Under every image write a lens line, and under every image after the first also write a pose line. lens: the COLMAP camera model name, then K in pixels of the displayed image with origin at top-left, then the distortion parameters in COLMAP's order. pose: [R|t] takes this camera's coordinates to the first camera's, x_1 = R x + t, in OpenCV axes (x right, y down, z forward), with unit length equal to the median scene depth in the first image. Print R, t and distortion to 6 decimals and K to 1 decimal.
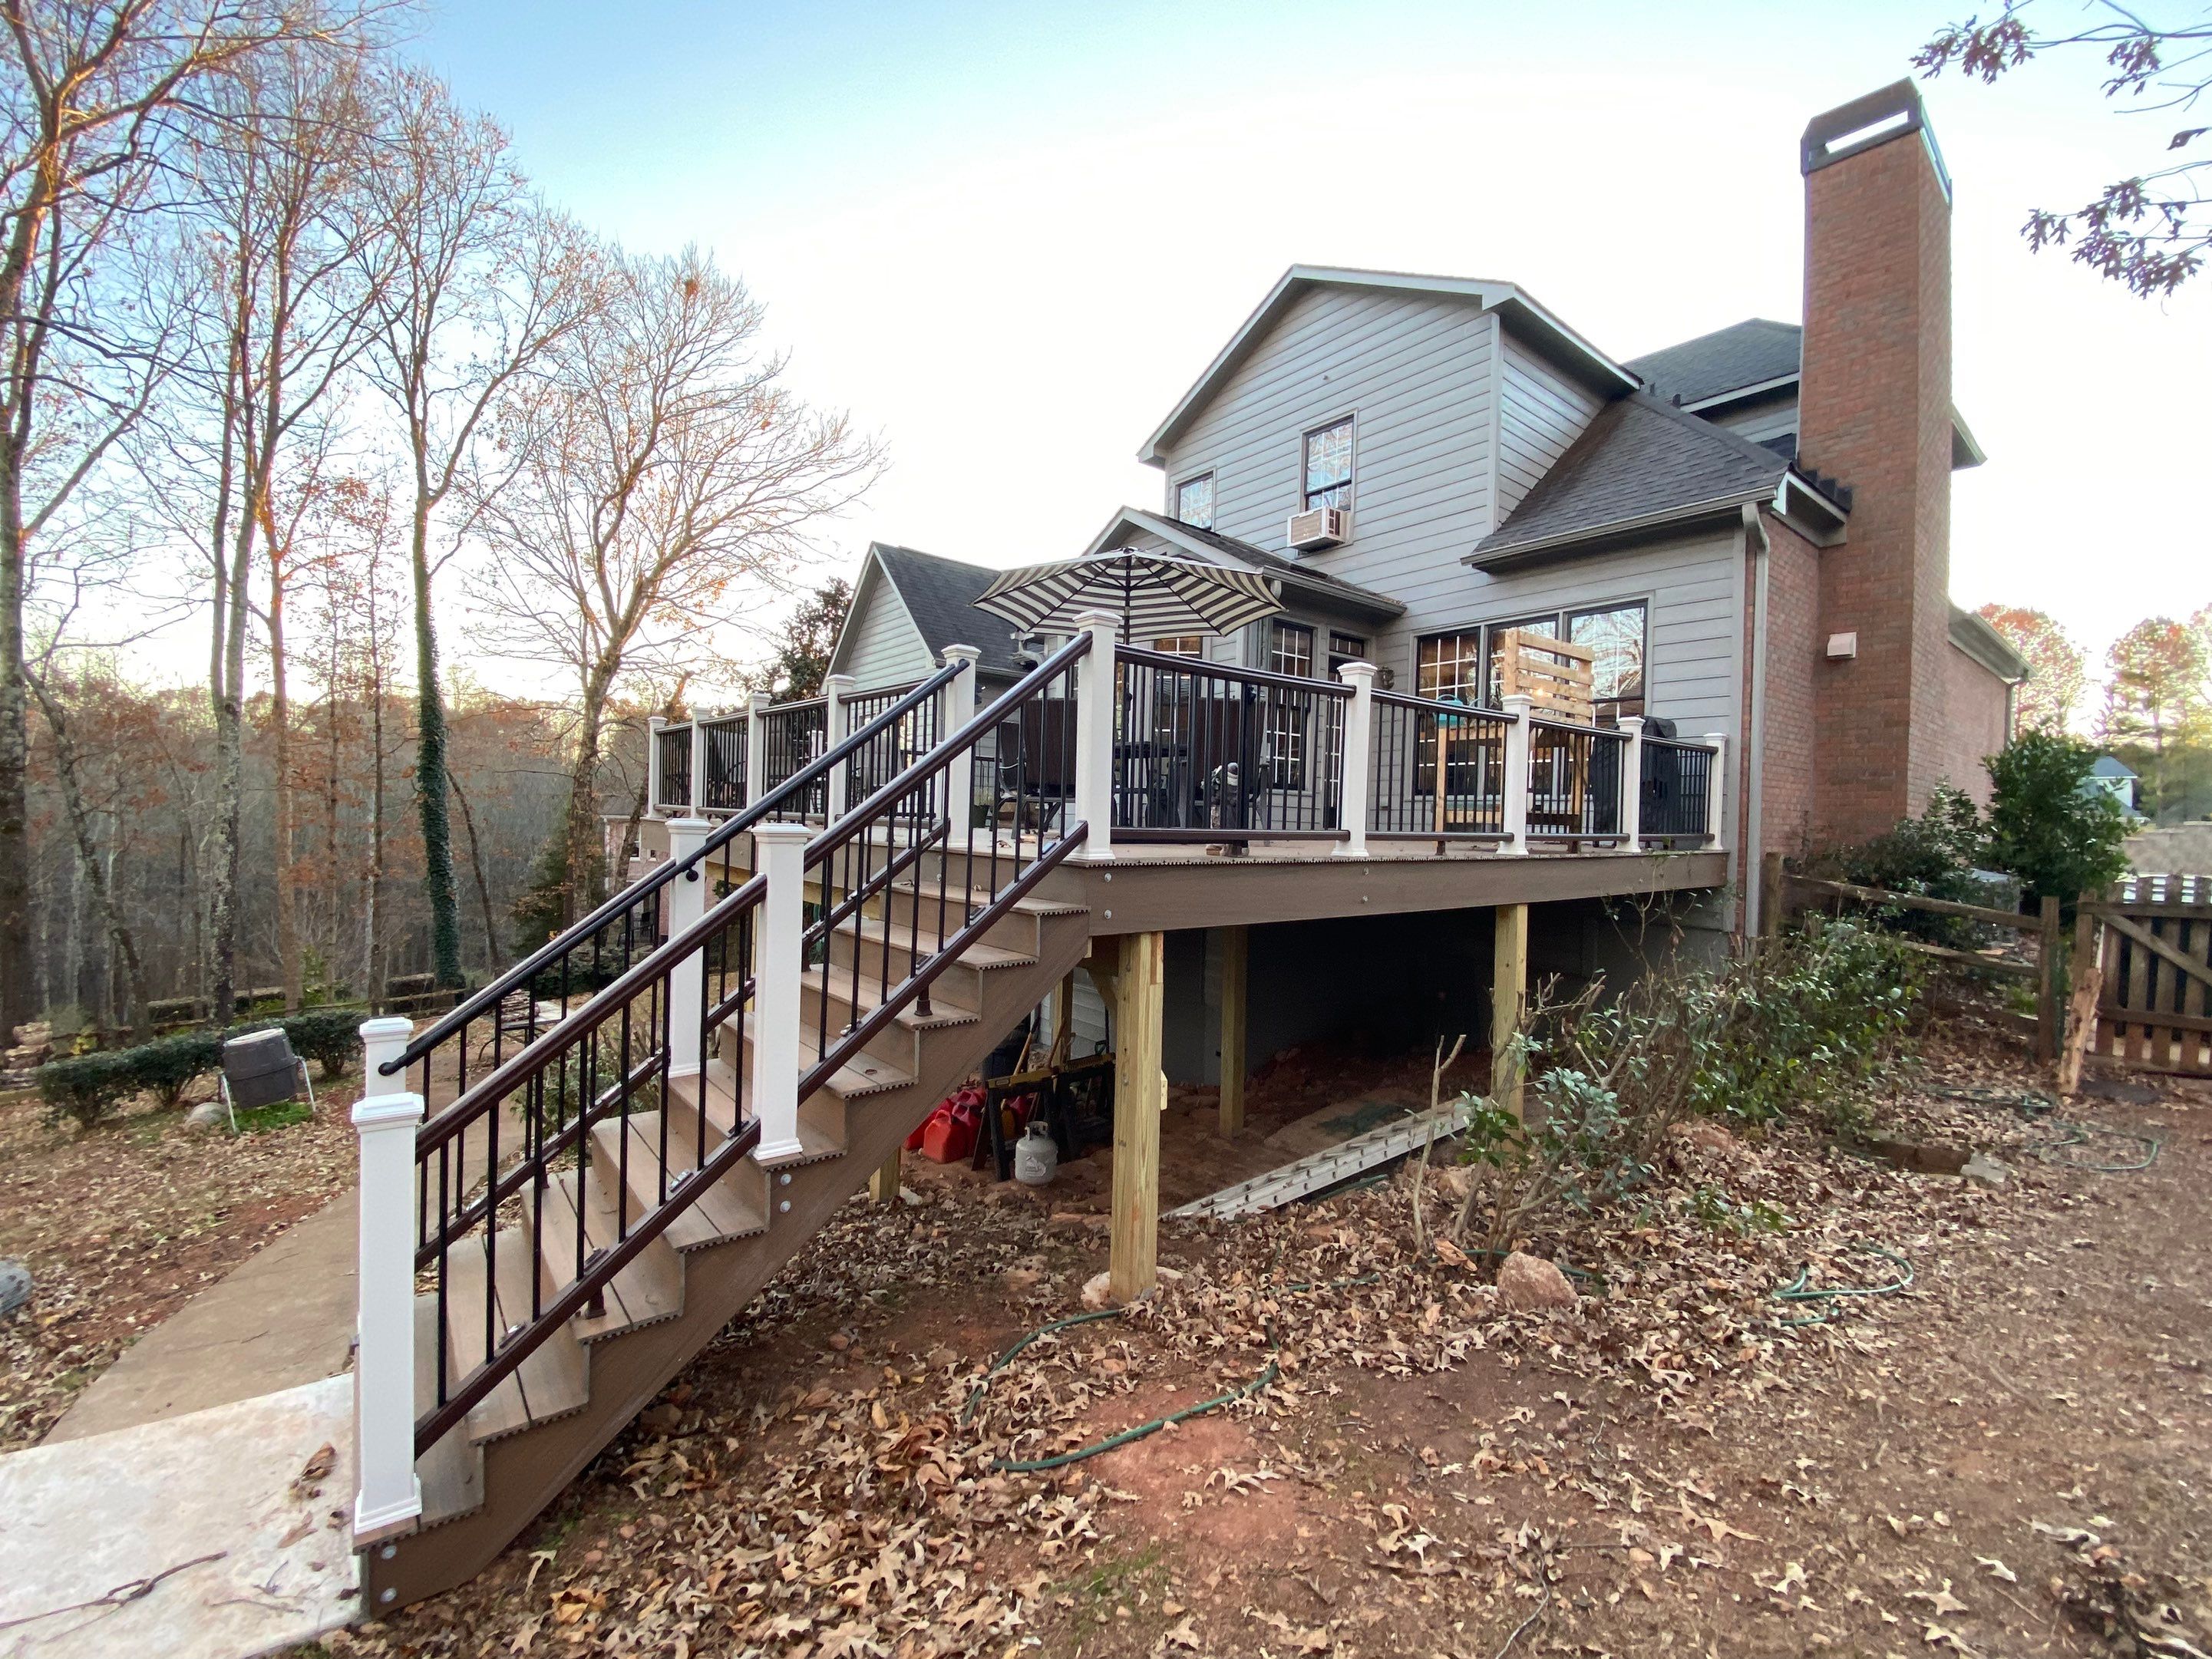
lens RADIAL K [[890.5, 0, 1102.9], [0, 890.5, 830.3], [0, 0, 1]] dist [-0.002077, -0.000148]
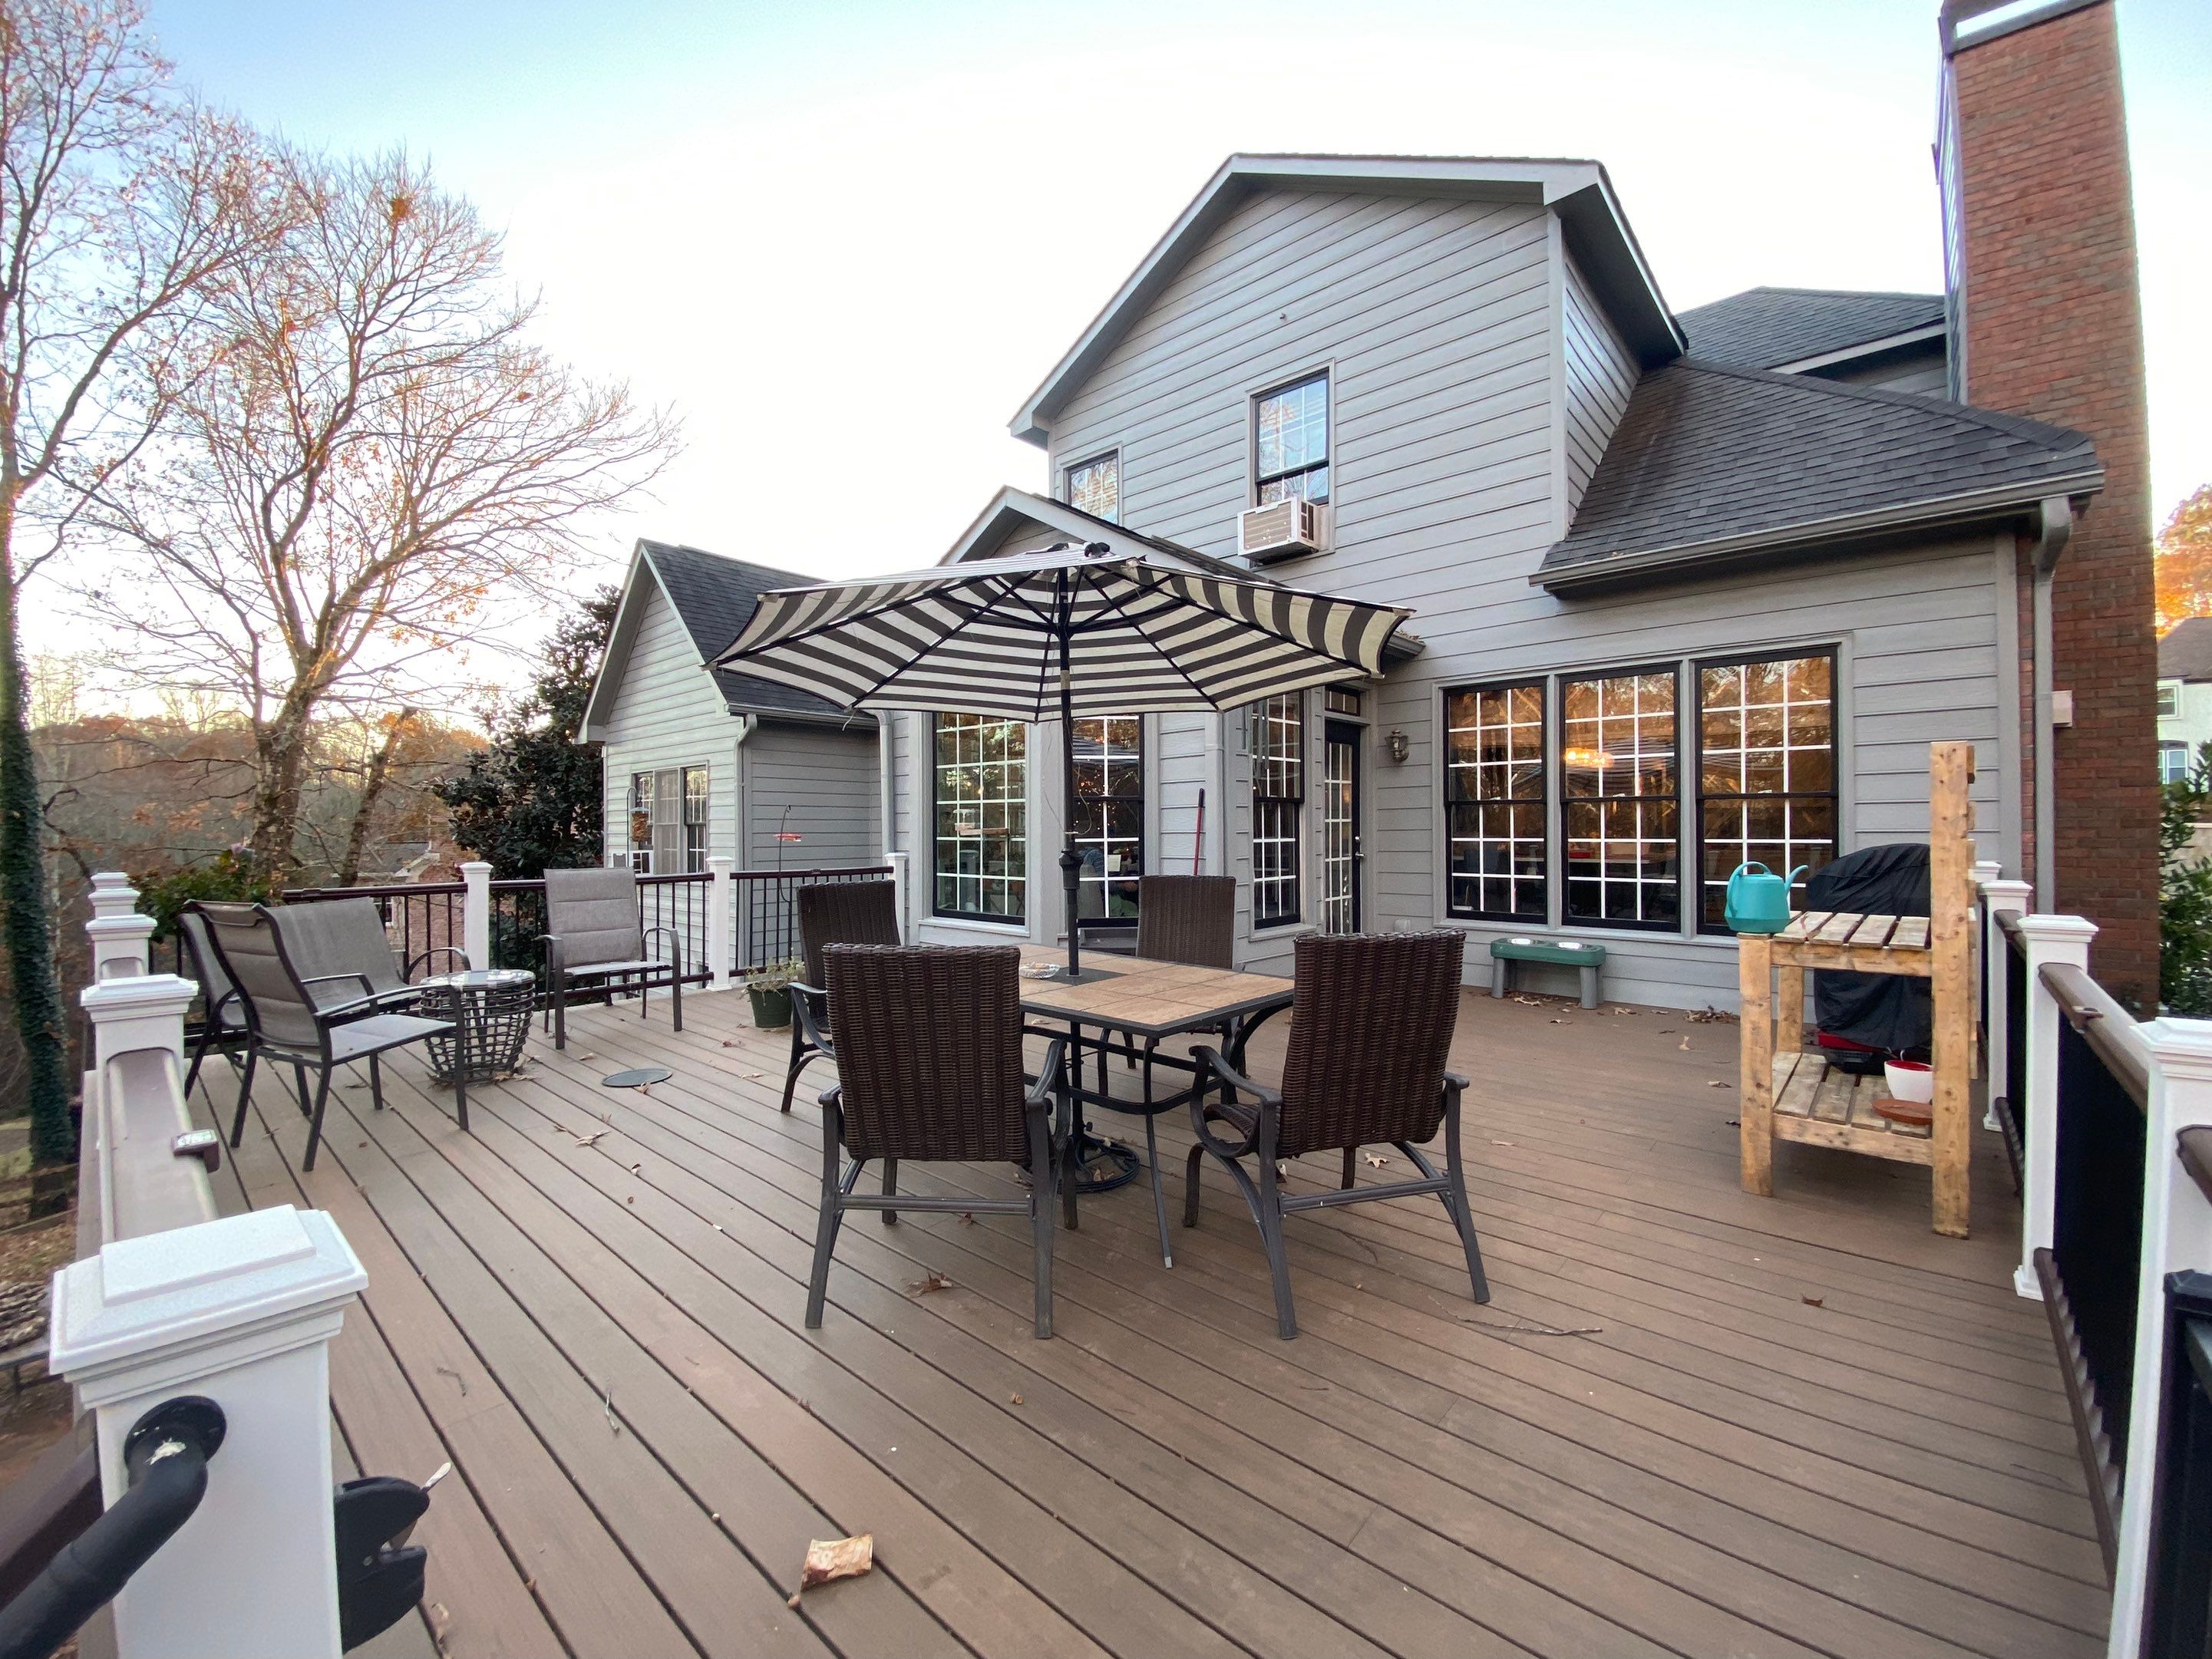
lens RADIAL K [[916.7, 0, 1114.5], [0, 916.7, 837.1], [0, 0, 1]] dist [-0.005599, -0.002510]
pose [[0.984520, -0.034183, 0.171905, -0.019839], [0.036115, 0.999315, -0.008120, -0.095950], [-0.171509, 0.014203, 0.985080, 0.315910]]
